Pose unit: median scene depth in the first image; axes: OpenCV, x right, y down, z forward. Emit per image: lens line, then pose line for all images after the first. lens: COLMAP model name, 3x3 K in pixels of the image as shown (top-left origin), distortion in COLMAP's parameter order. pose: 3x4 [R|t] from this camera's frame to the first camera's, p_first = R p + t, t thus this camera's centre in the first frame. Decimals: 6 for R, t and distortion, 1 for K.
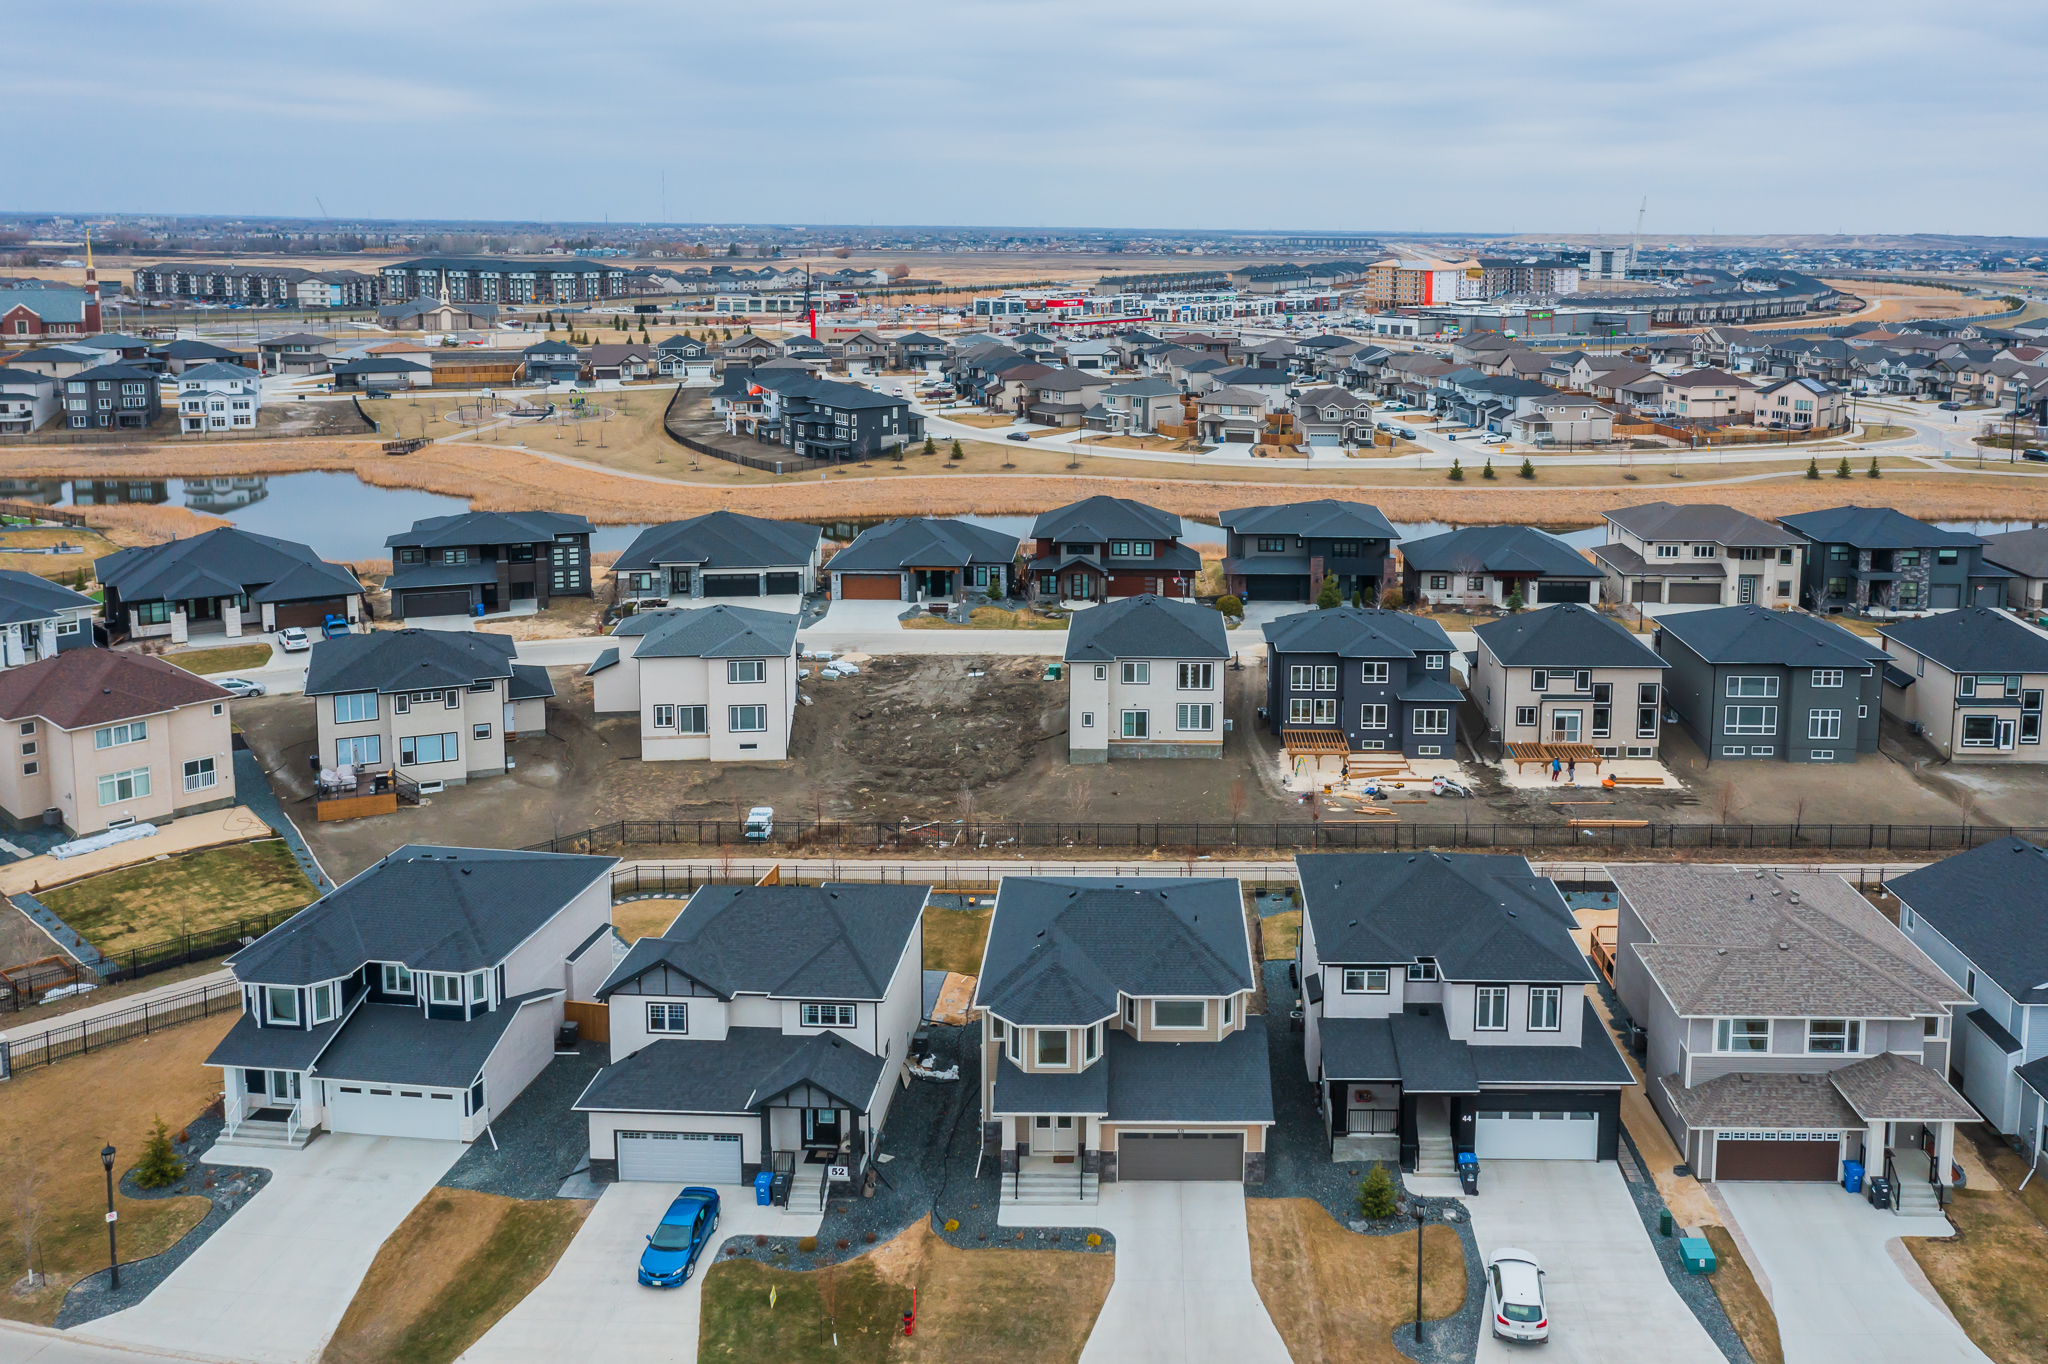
lens RADIAL K [[1578.7, 0, 1168.0], [0, 1578.7, 527.8], [0, 0, 1]] dist [0.010797, 0.008543]
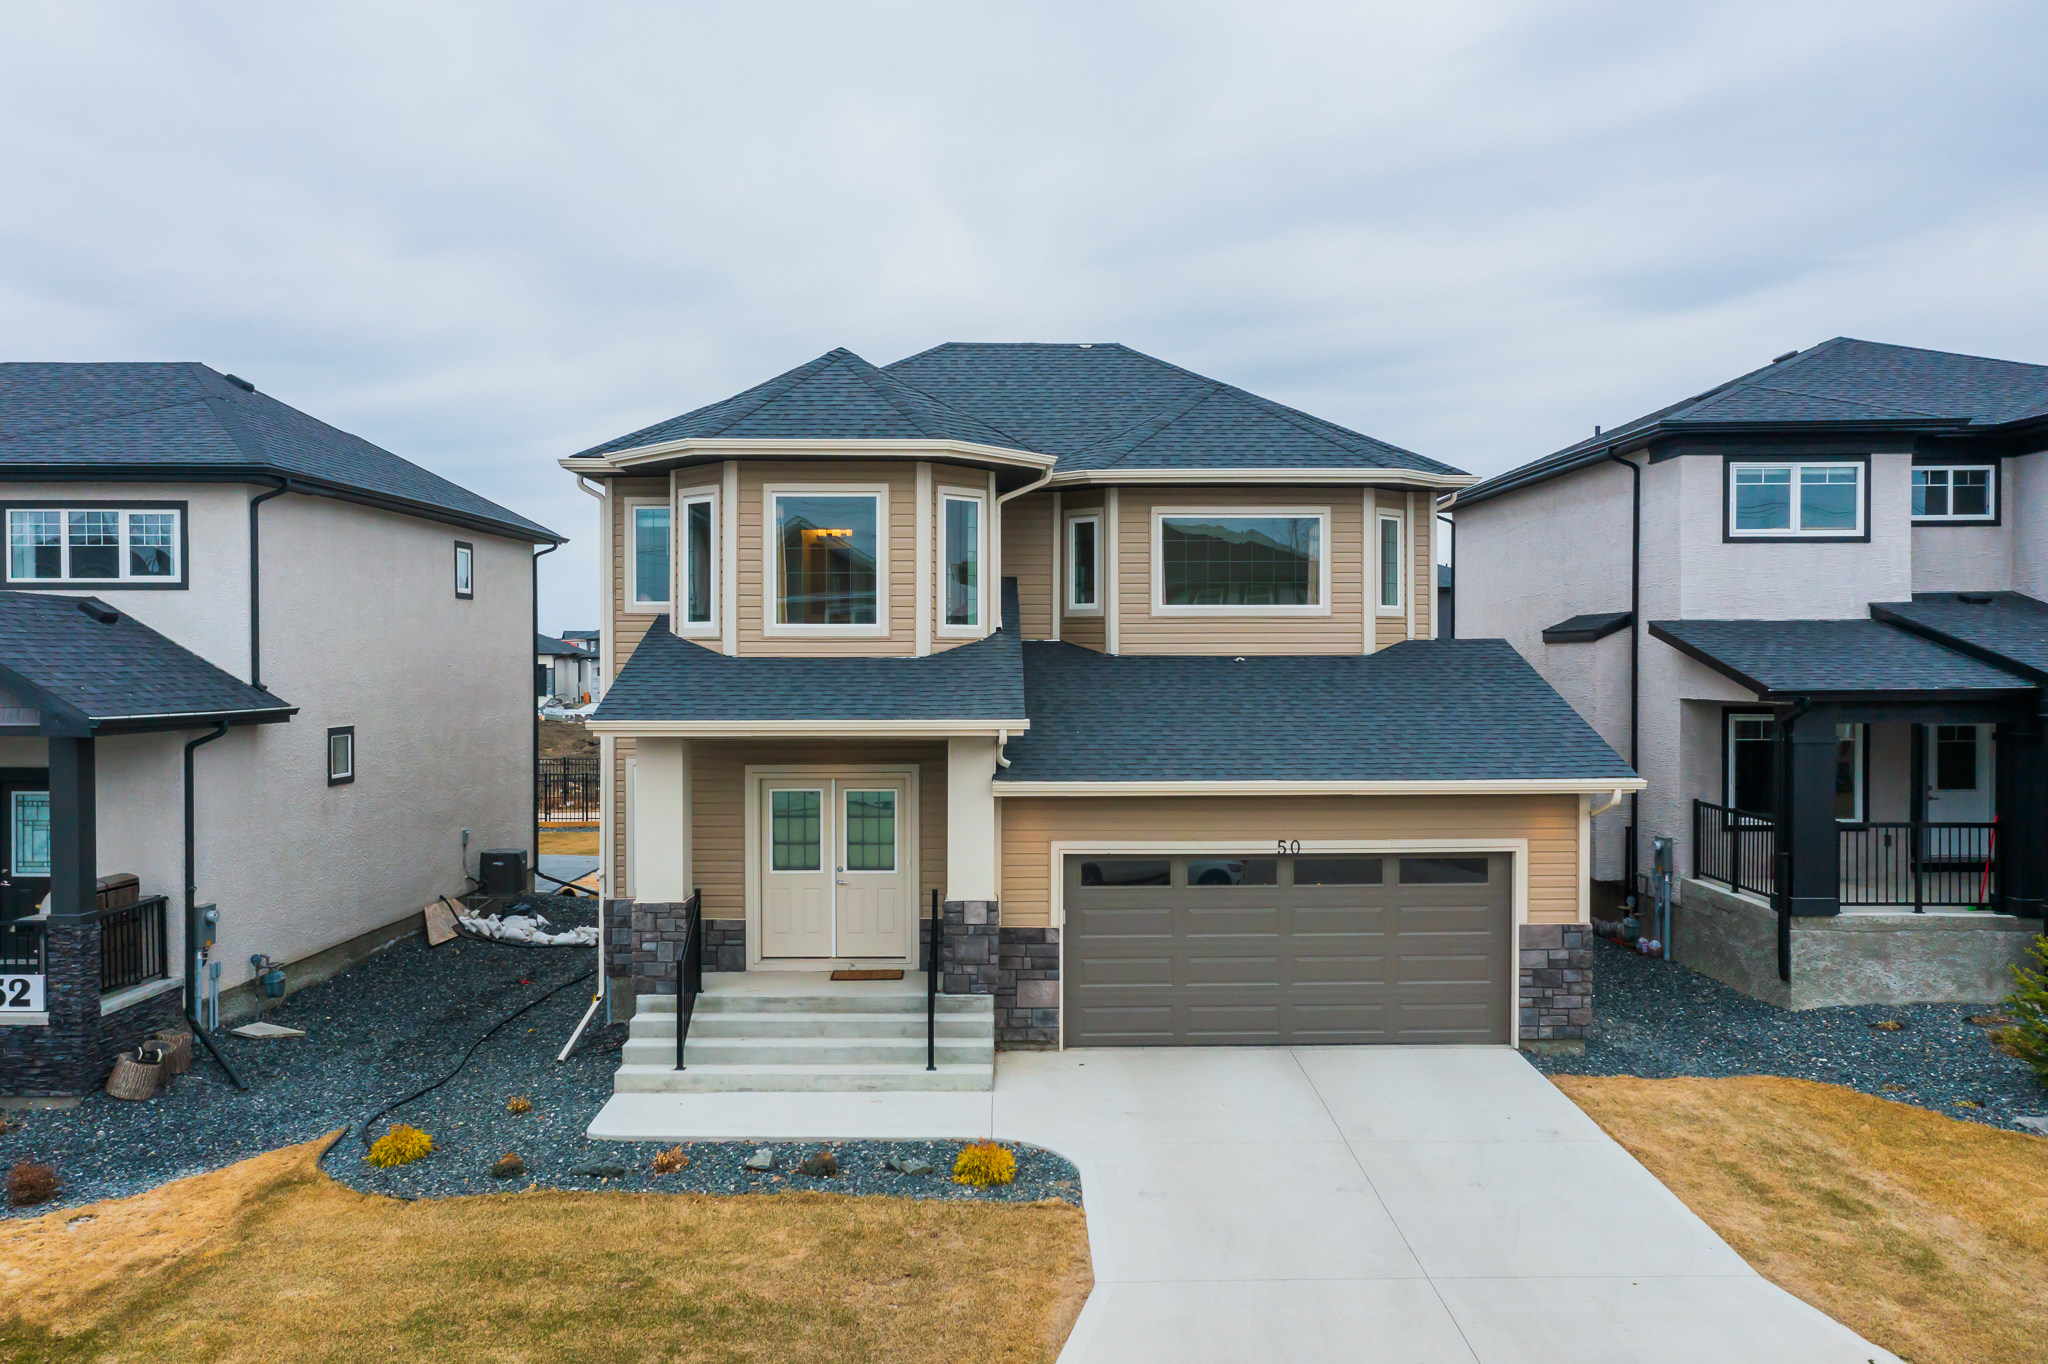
lens RADIAL K [[1578.7, 0, 1027.1], [0, 1578.7, 698.5], [0, 0, 1]] dist [0.010797, 0.008543]
pose [[0.999861, -0.016044, 0.004513, -0.038757], [0.016521, 0.989808, -0.141444, 0.394997], [-0.002198, 0.141499, 0.989936, 0.723899]]
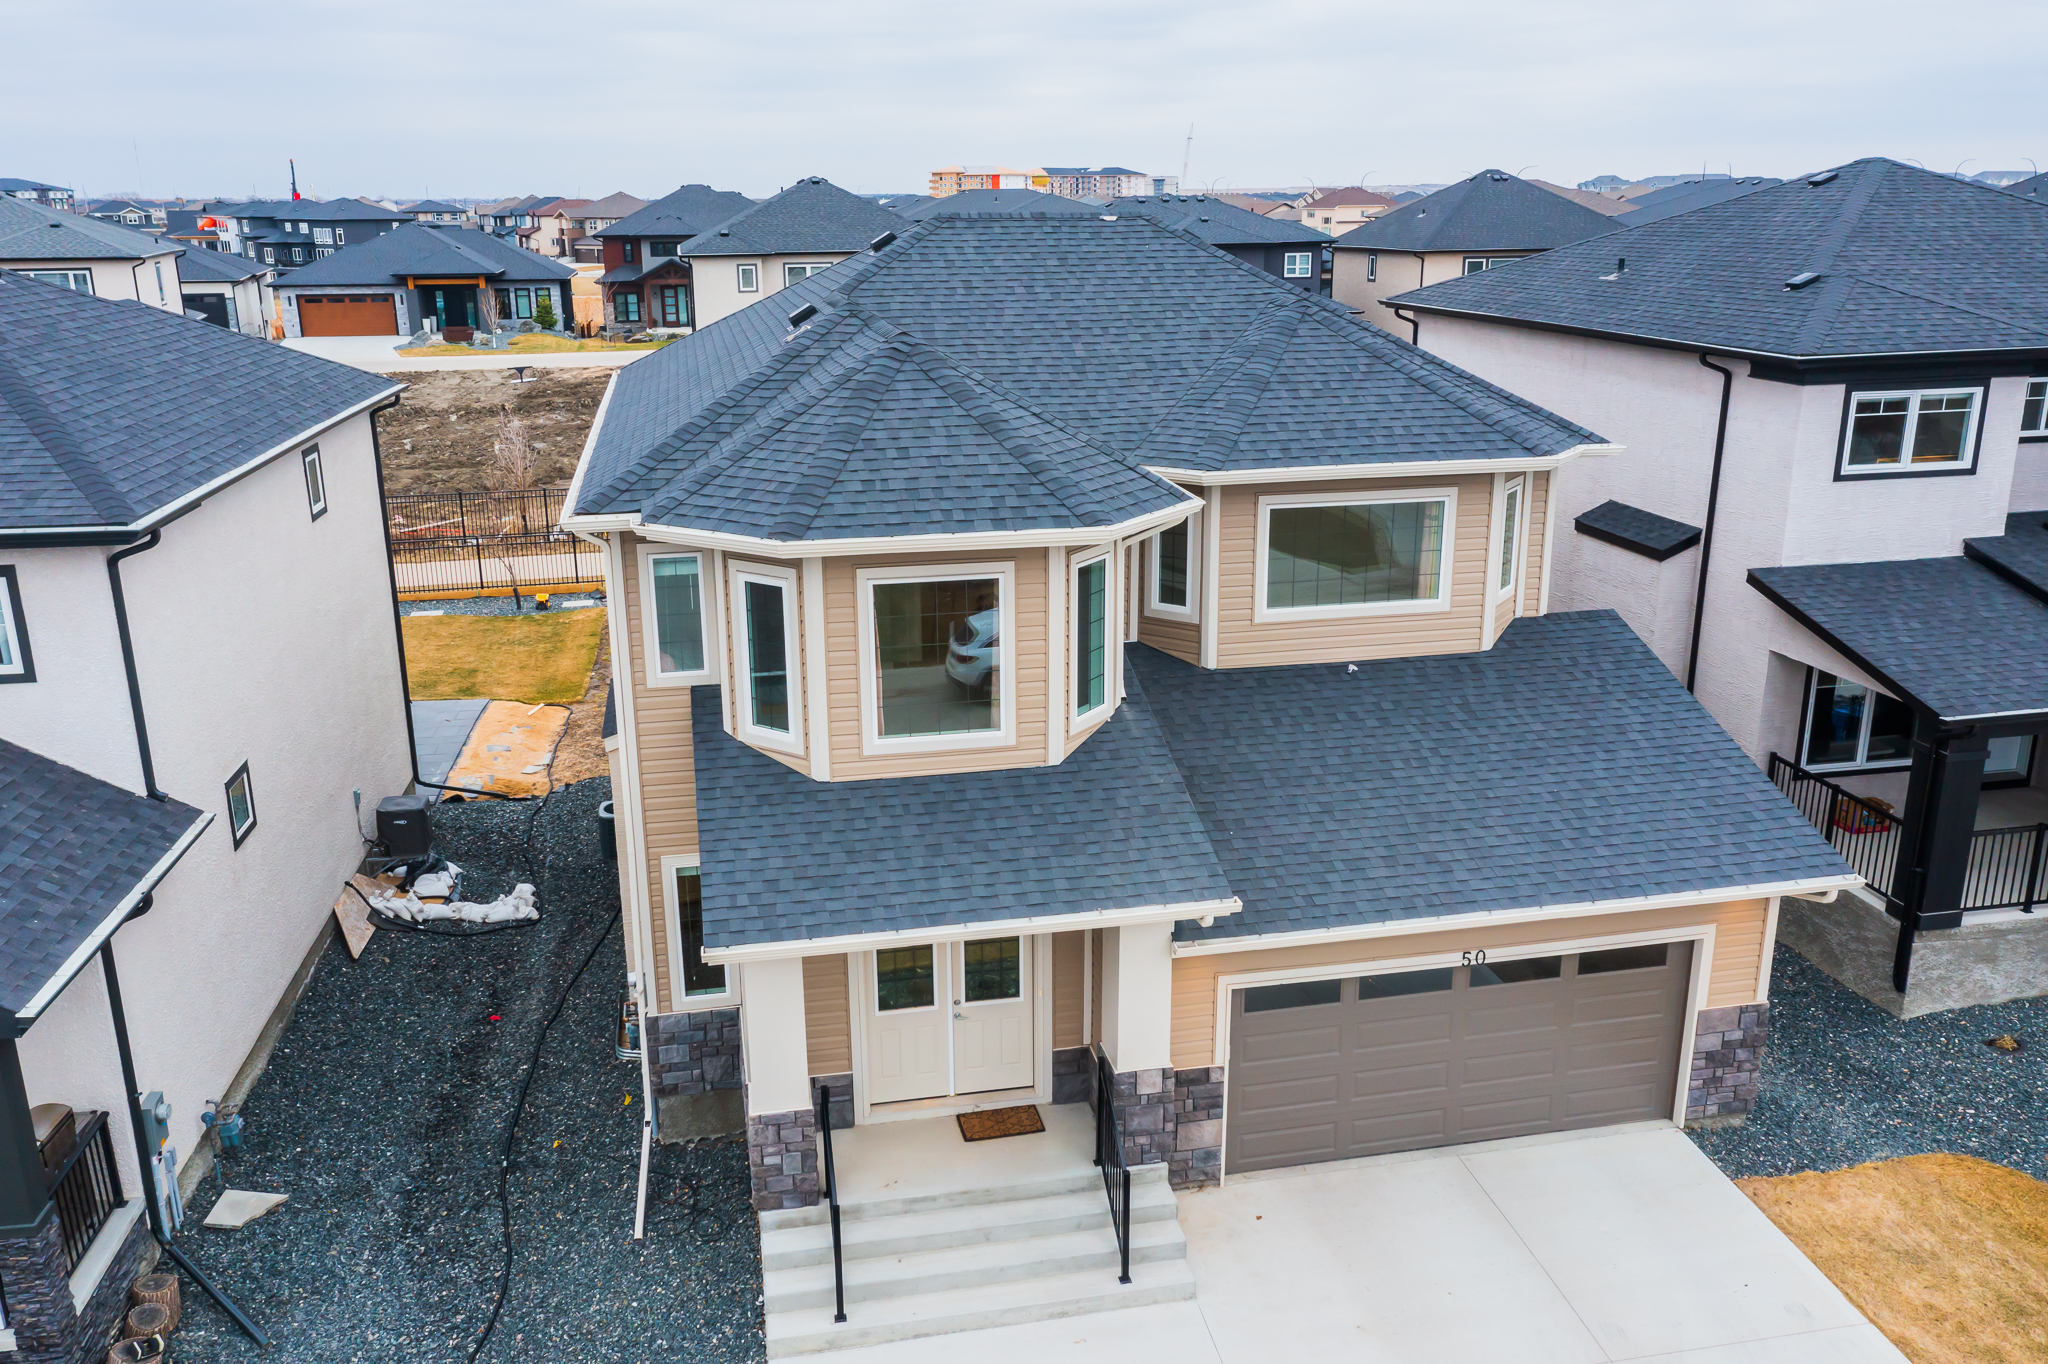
lens RADIAL K [[1578.7, 0, 1018.1], [0, 1578.7, 680.5], [0, 0, 1]] dist [0.010797, 0.008543]
pose [[0.982752, -0.073958, 0.169496, -0.100637], [0.051891, 0.990009, 0.131111, 0.303429], [-0.177499, -0.120055, 0.976771, 0.778227]]
